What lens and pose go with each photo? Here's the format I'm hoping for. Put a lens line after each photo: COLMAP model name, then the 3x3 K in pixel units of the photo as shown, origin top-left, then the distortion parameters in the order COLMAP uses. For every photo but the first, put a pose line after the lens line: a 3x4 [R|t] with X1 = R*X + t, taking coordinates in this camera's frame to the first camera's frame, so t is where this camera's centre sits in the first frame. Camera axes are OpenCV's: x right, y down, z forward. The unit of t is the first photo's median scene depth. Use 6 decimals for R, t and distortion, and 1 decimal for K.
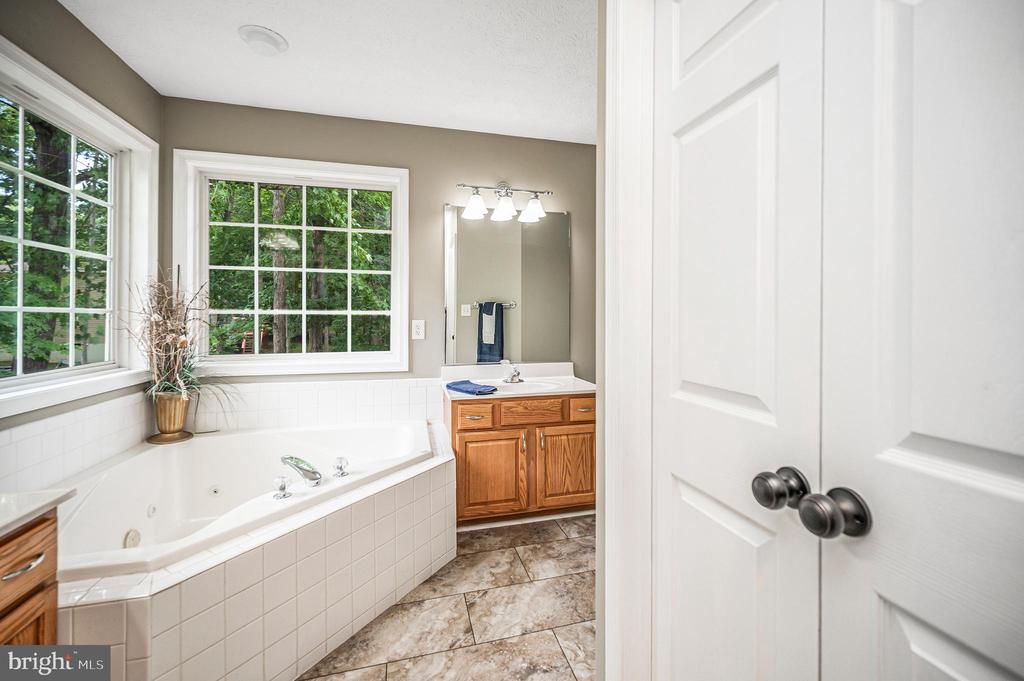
lens RADIAL K [[421.9, 0, 520.4], [0, 421.9, 313.7], [0, 0, 1]] dist [0.002340, -0.000887]
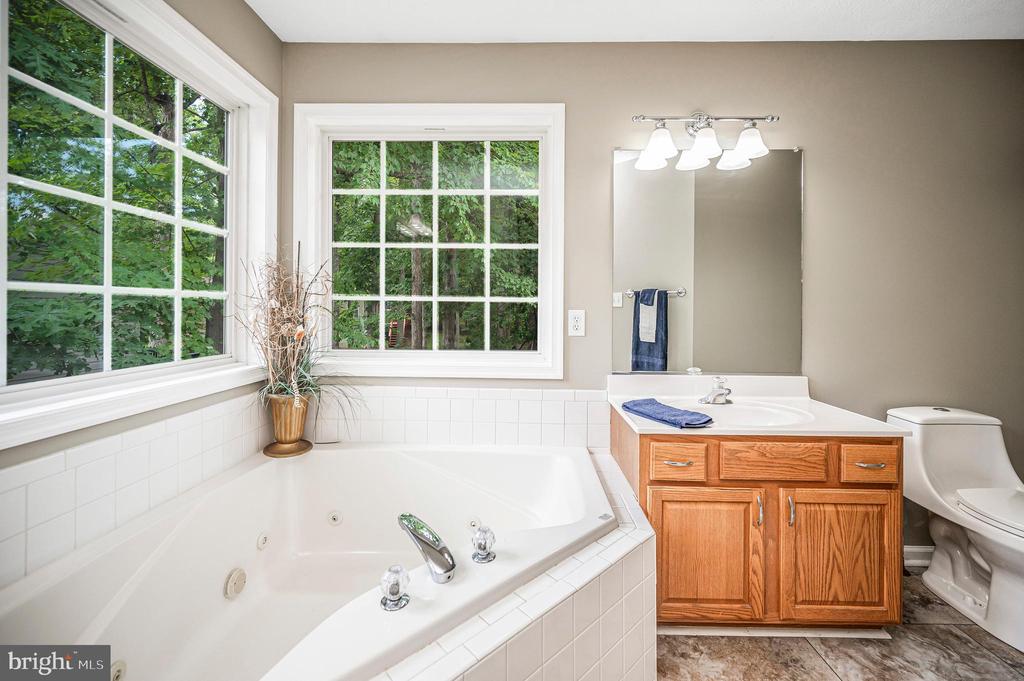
lens RADIAL K [[421.9, 0, 526.6], [0, 421.9, 317.7], [0, 0, 1]] dist [0.002340, -0.000887]
pose [[0.963482, 0.013545, -0.267432, -0.155151], [-0.006529, 0.999611, 0.027107, 0.011754], [0.267695, -0.024372, 0.963195, 0.326396]]
